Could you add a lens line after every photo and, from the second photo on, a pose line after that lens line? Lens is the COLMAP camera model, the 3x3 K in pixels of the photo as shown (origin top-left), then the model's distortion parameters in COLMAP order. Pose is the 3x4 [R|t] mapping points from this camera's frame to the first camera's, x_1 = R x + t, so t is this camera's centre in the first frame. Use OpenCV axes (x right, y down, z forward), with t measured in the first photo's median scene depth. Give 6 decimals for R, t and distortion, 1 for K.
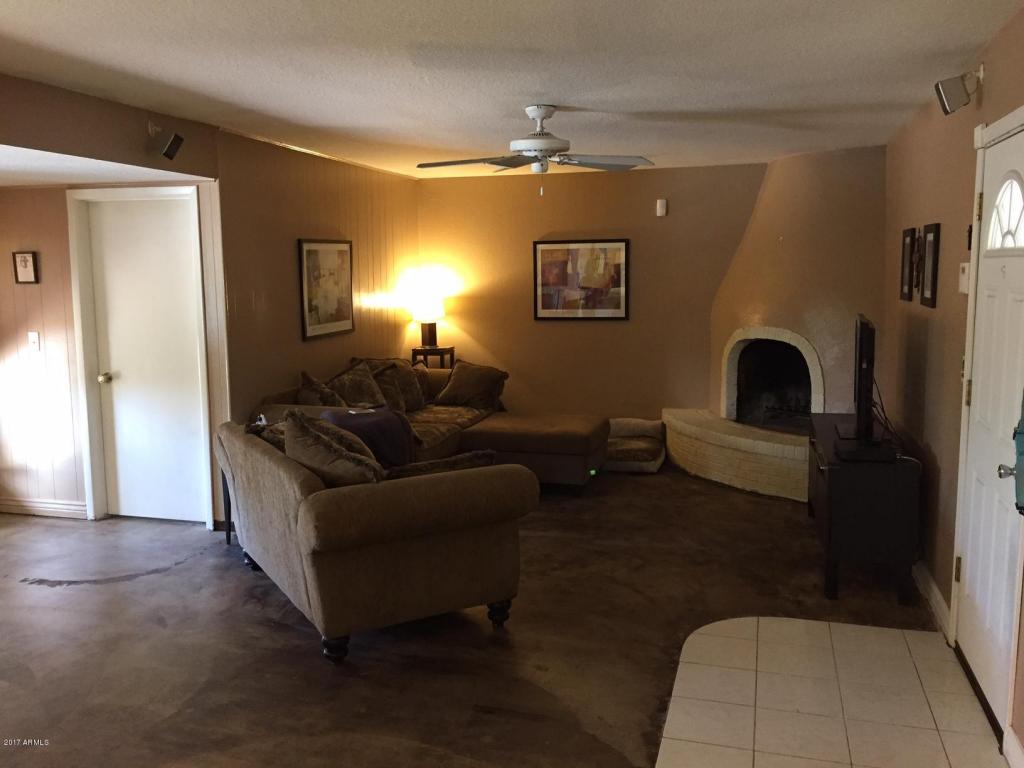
lens RADIAL K [[866.1, 0, 509.6], [0, 866.1, 382.6], [0, 0, 1]] dist [0.064499, -0.097740]
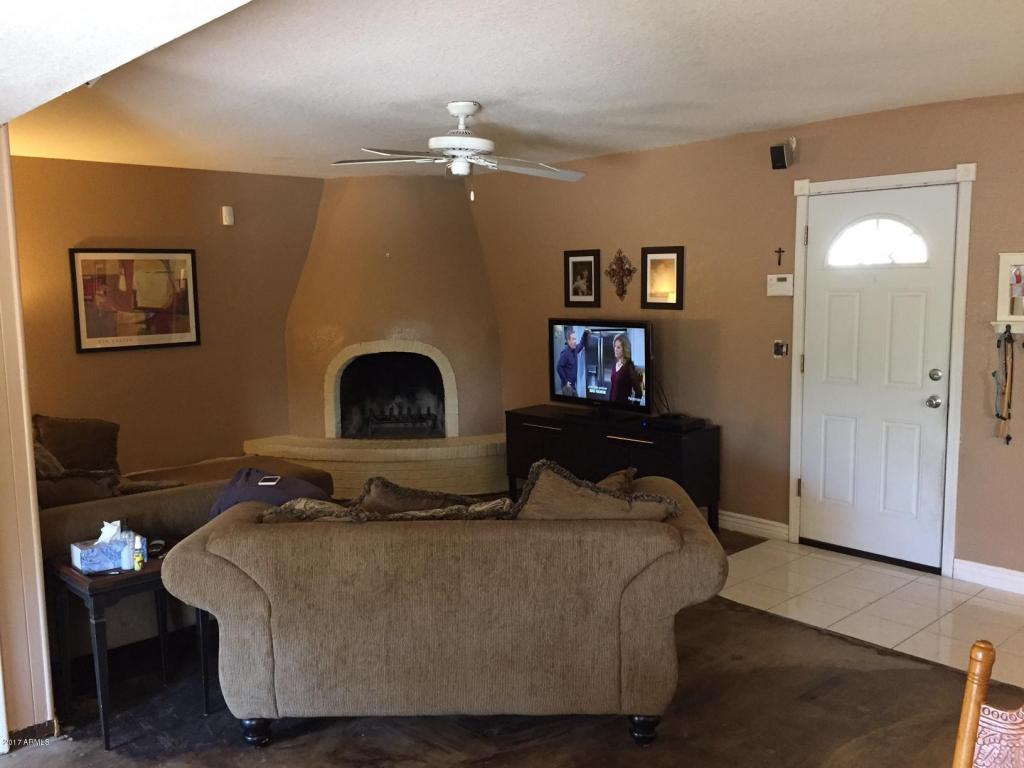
lens RADIAL K [[866.1, 0, 509.6], [0, 866.1, 382.6], [0, 0, 1]] dist [0.064499, -0.097740]
pose [[0.531123, -0.099611, 0.841419, -0.432157], [0.120100, 0.991889, 0.041615, -0.034470], [-0.838740, 0.078952, 0.538778, 0.287681]]
